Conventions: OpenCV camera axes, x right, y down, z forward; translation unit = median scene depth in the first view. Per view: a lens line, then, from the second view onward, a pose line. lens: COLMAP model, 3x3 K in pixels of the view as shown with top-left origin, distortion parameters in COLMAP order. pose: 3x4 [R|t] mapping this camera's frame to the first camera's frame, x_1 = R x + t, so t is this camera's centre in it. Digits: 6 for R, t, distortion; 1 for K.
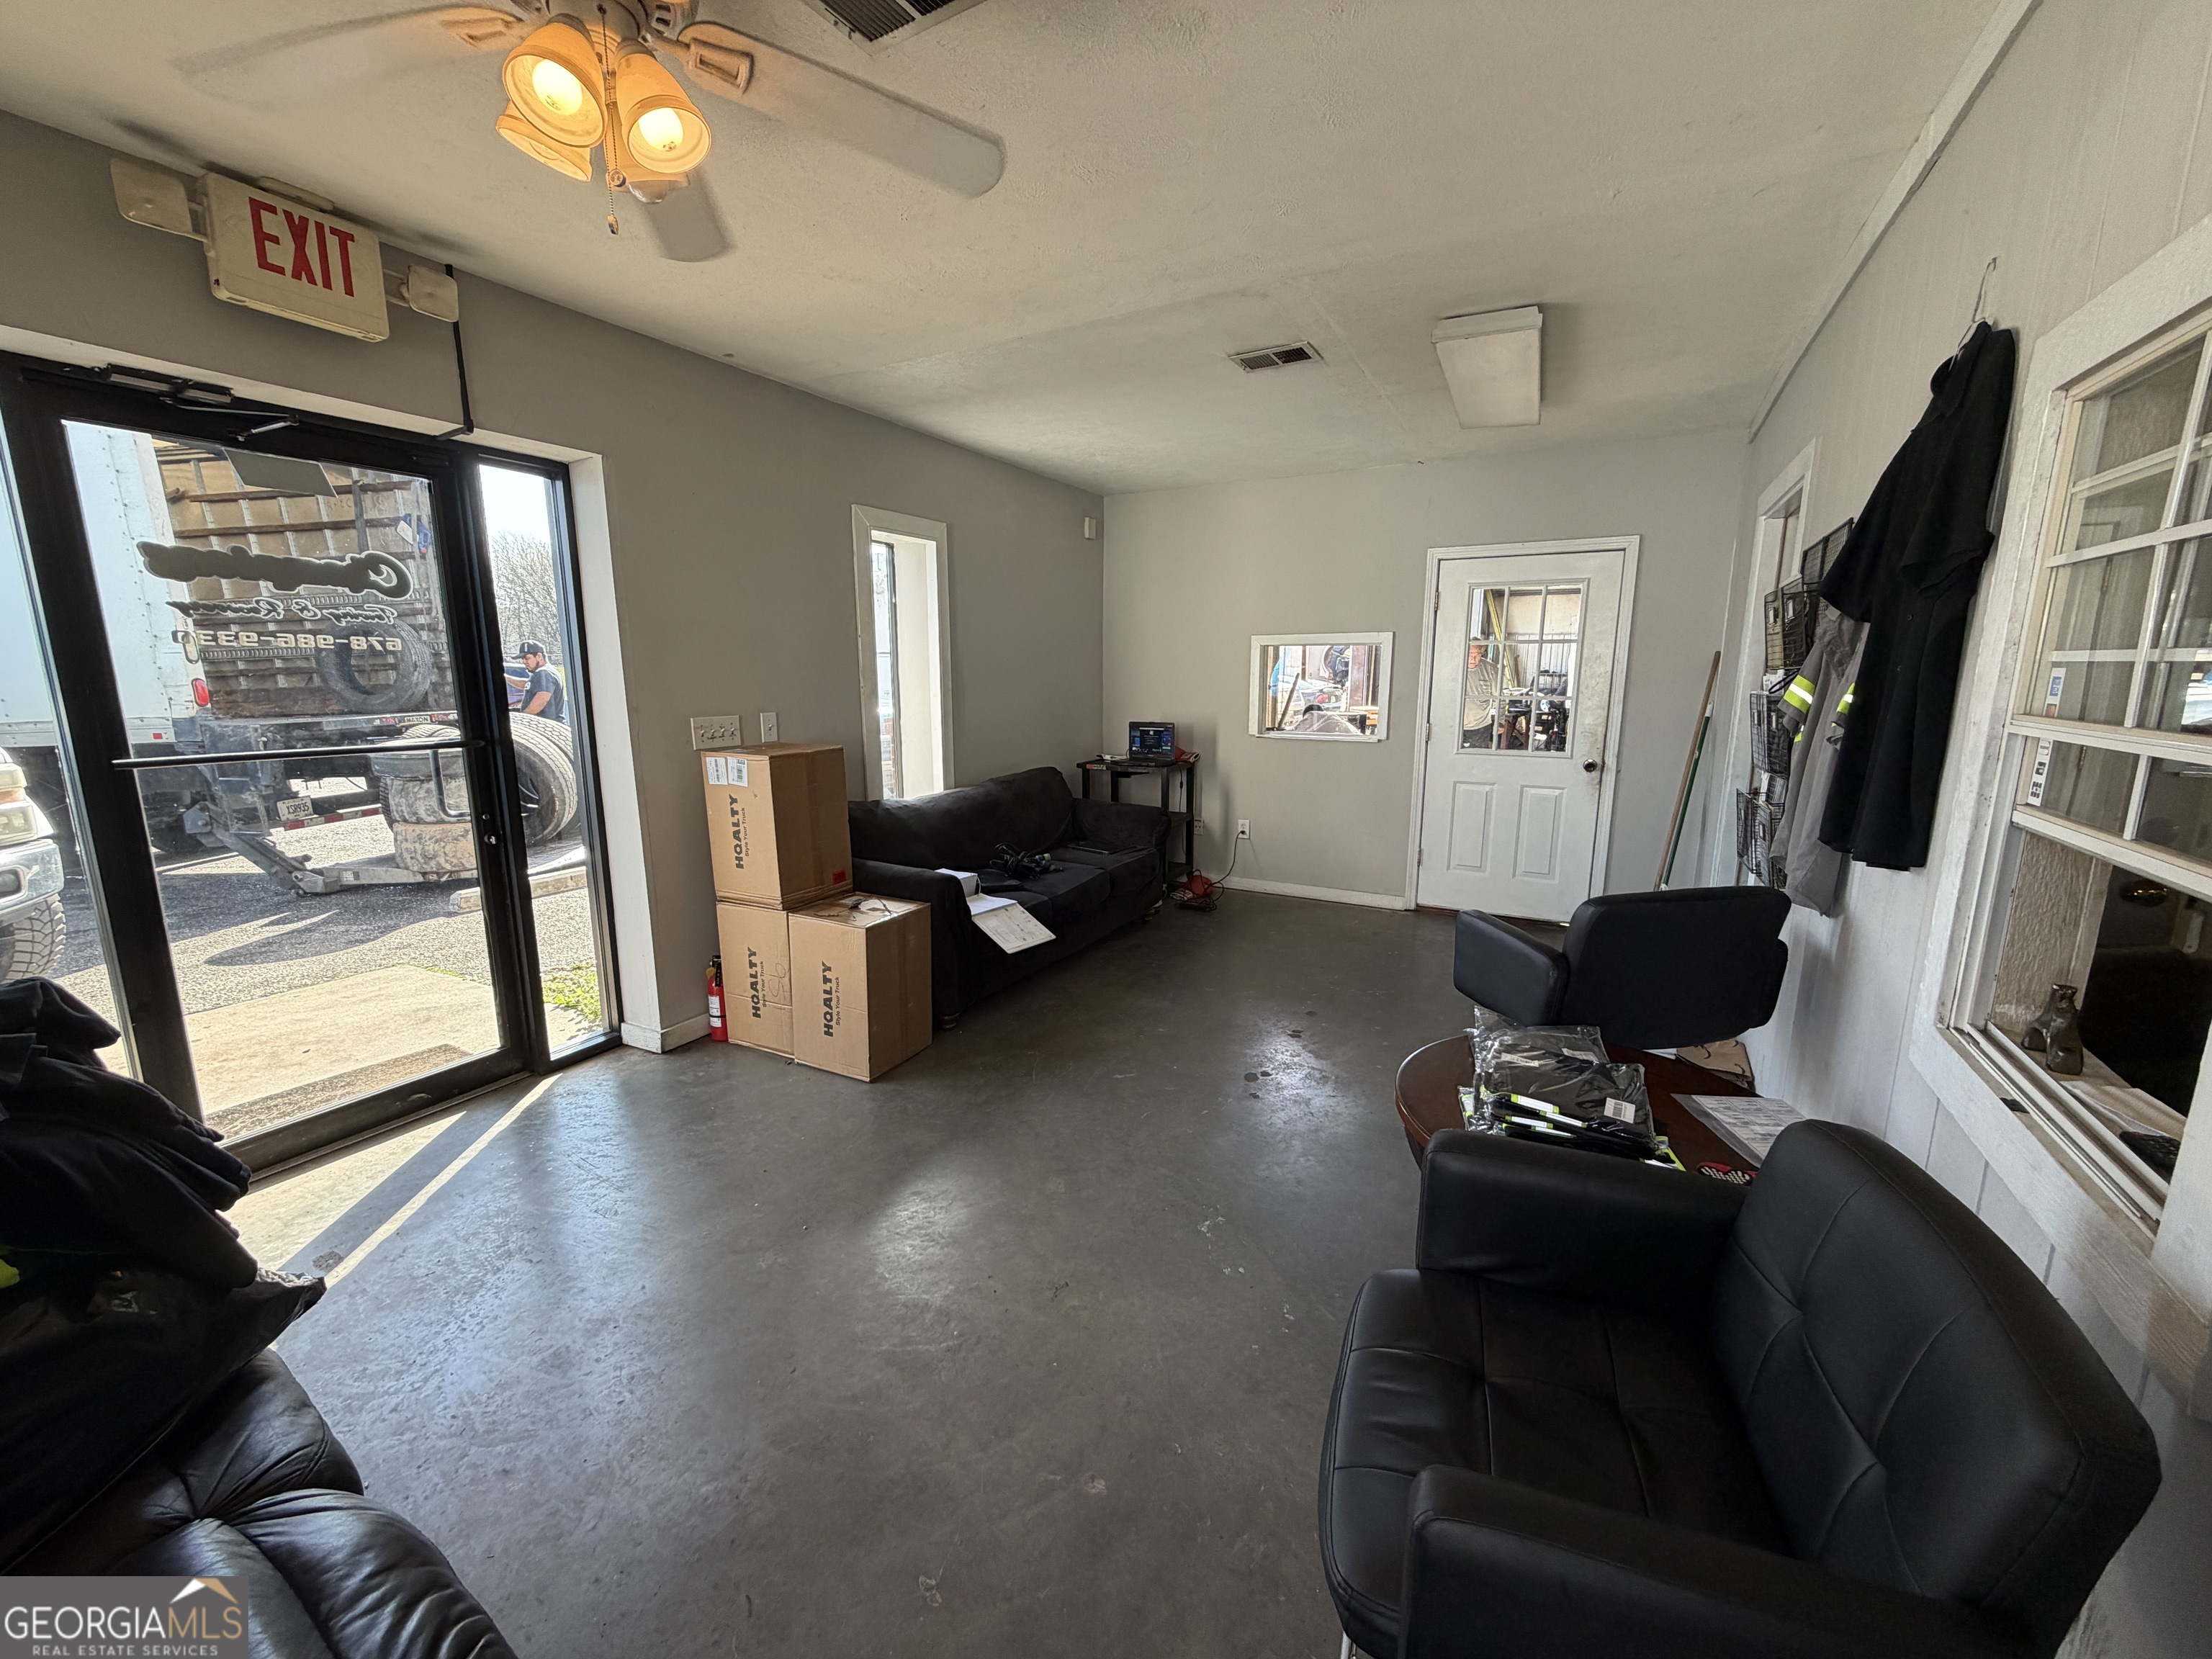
lens RADIAL K [[875.9, 0, 1106.0], [0, 875.9, 829.5], [0, 0, 1]] dist [-0.000731, -0.000681]
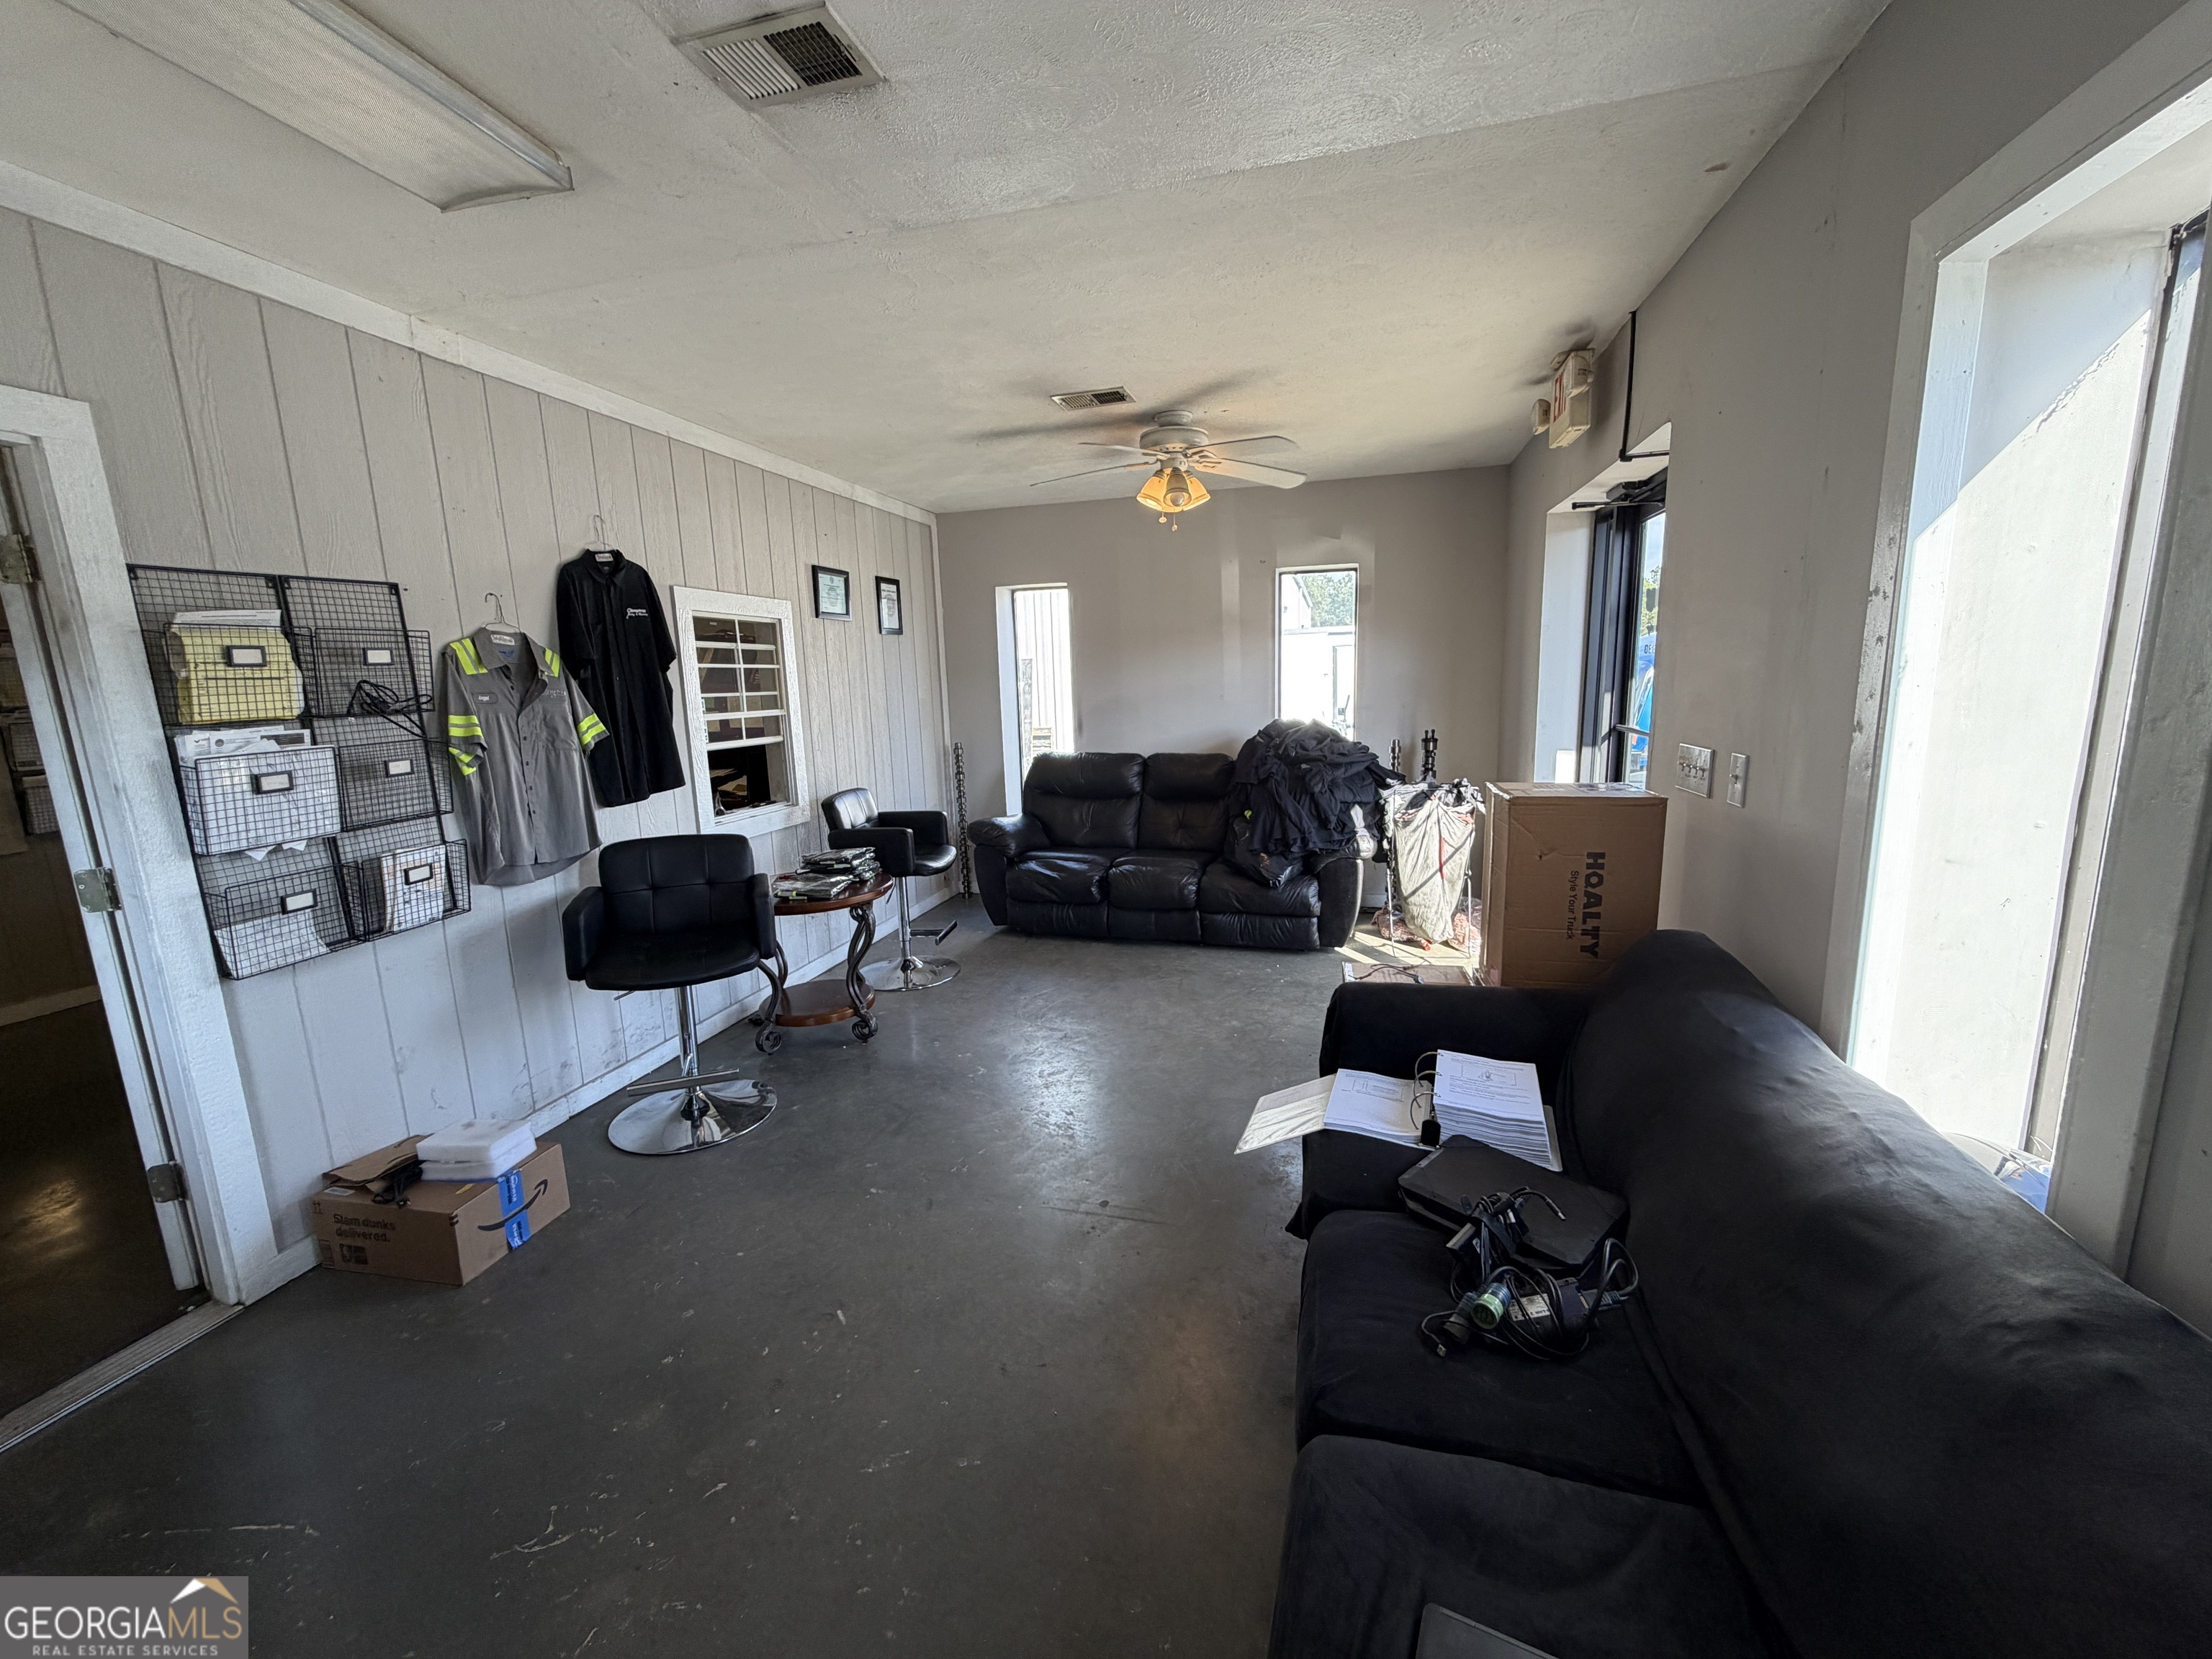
lens RADIAL K [[875.9, 0, 1106.0], [0, 875.9, 829.5], [0, 0, 1]] dist [-0.000731, -0.000681]
pose [[-0.968610, 0.072260, -0.237851, 0.112127], [-0.014051, 0.939374, 0.342605, -0.213775], [0.248188, 0.335193, -0.908872, 1.110471]]
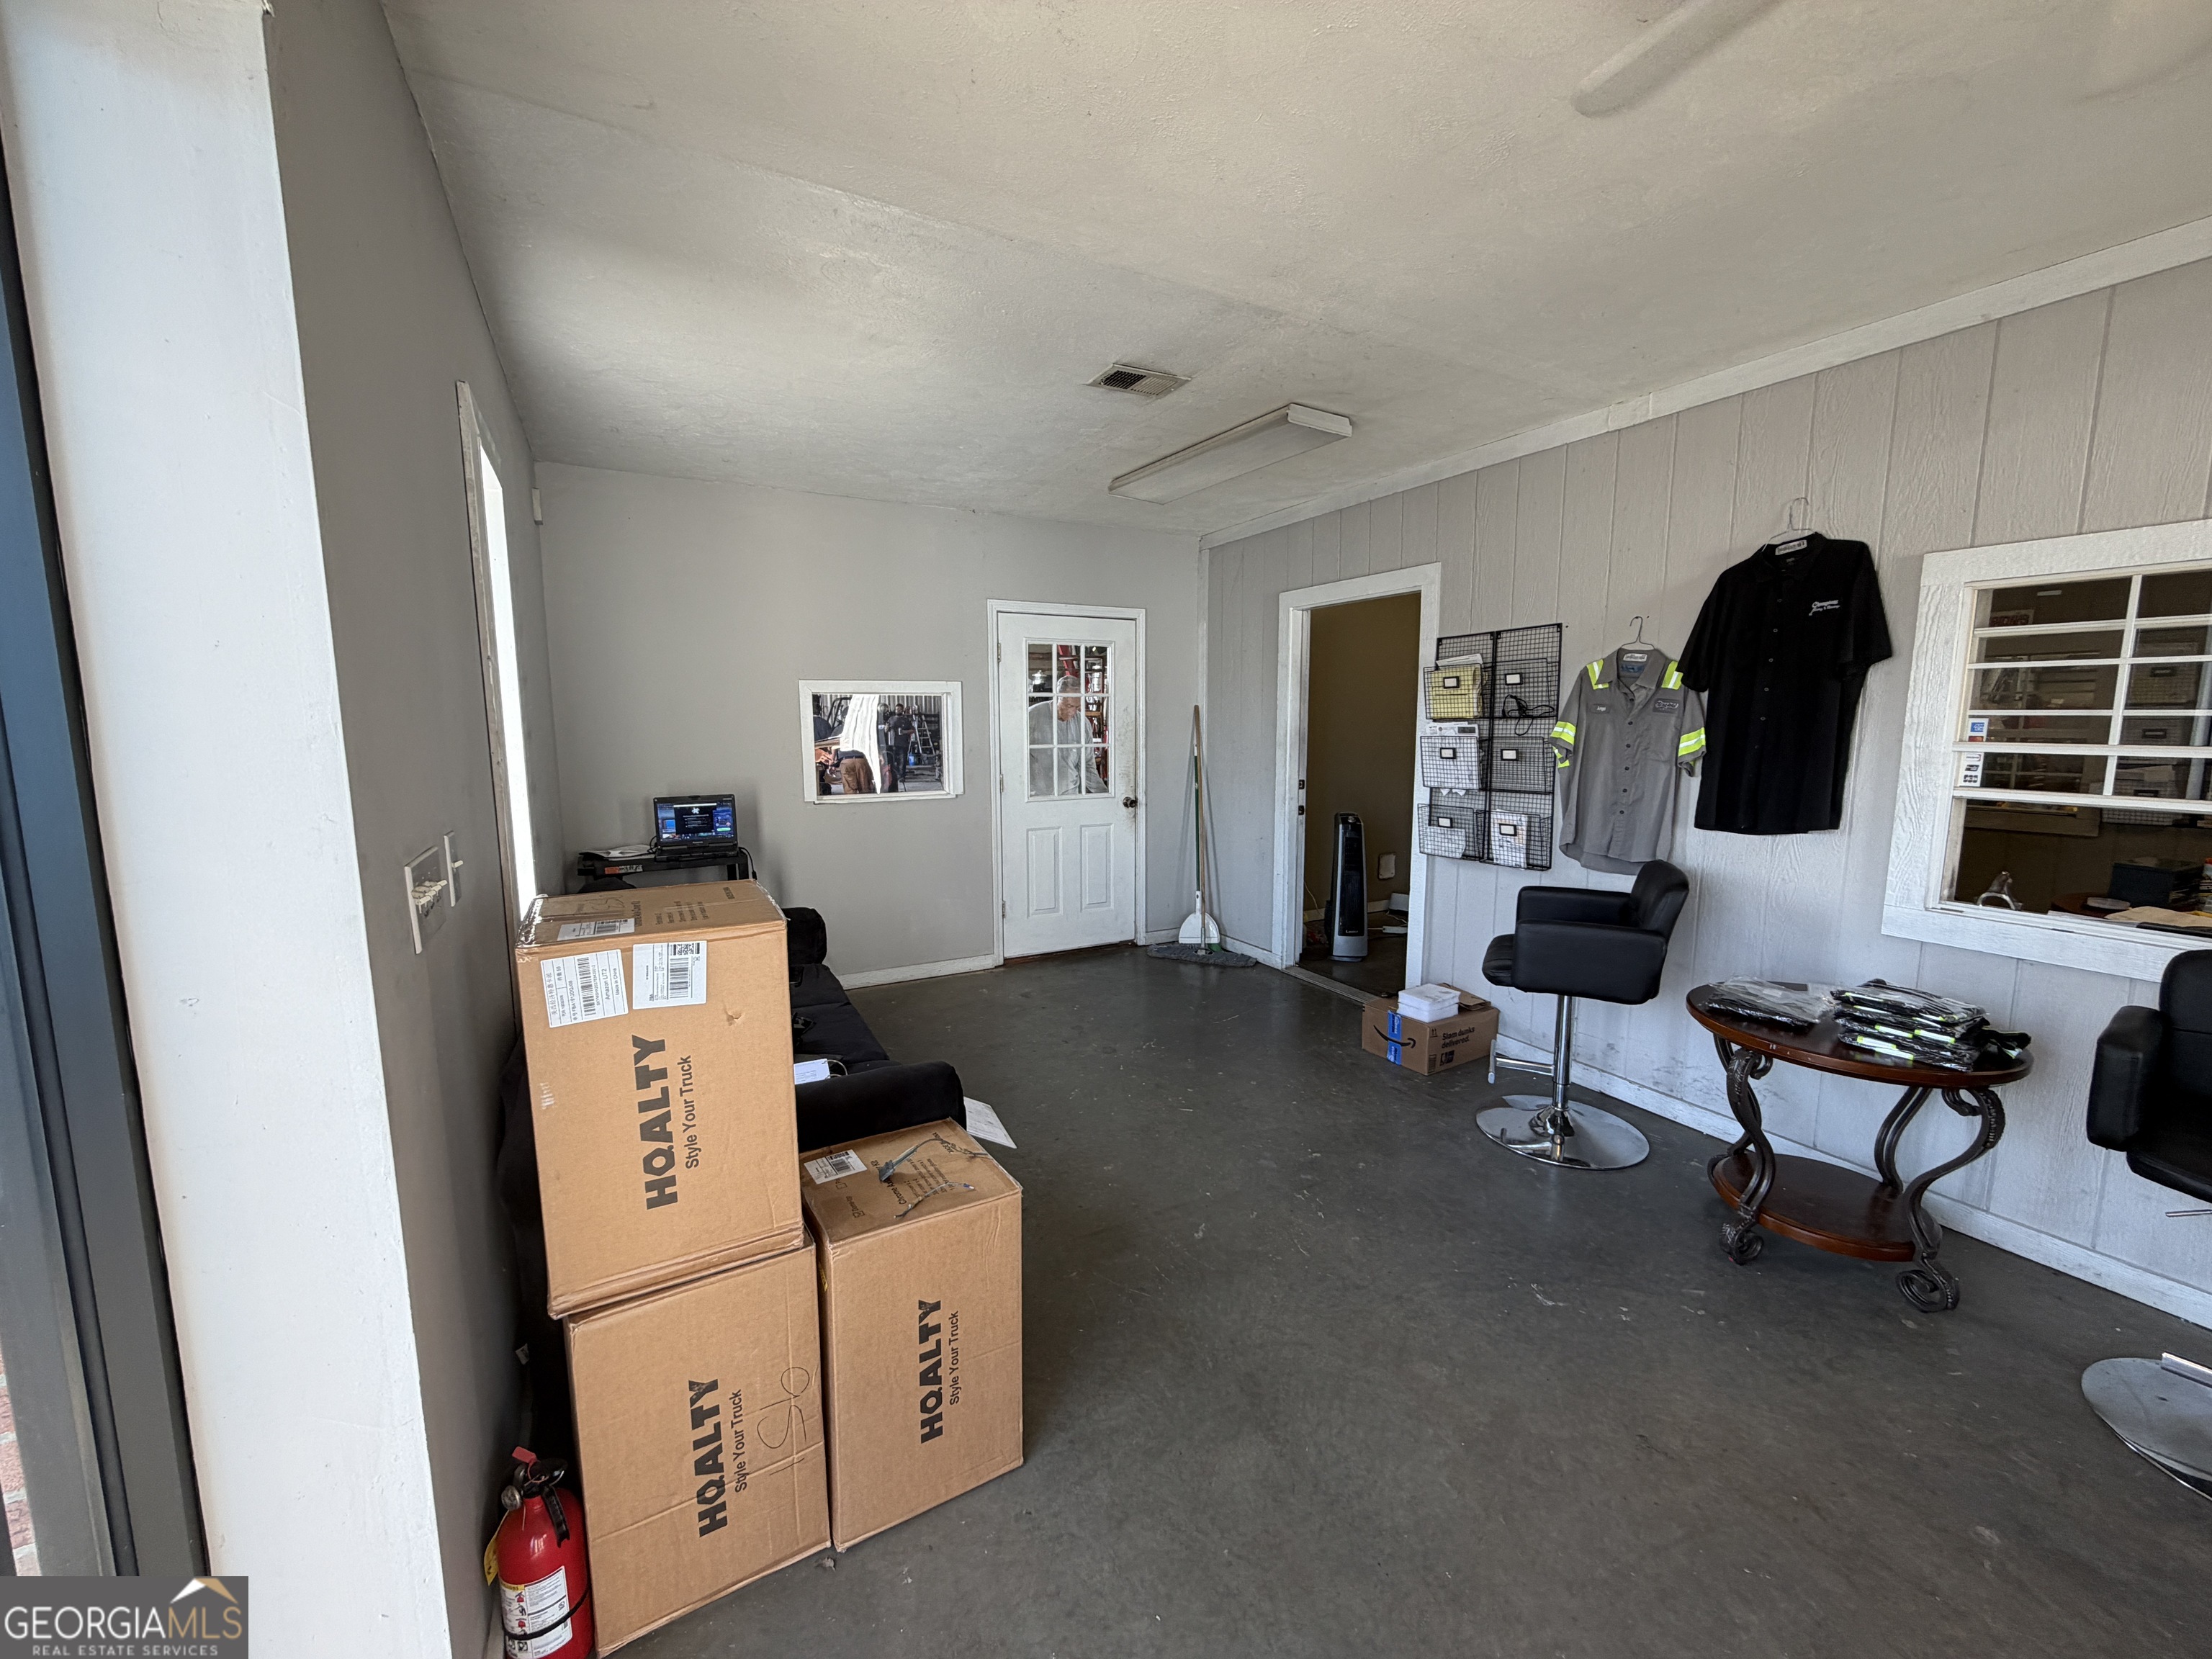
lens RADIAL K [[875.9, 0, 1106.0], [0, 875.9, 829.5], [0, 0, 1]] dist [-0.000731, -0.000681]
pose [[0.536531, -0.109453, 0.836753, -0.436749], [0.155945, 0.987335, 0.029157, -0.076371], [-0.829347, 0.114843, 0.546804, 0.400811]]
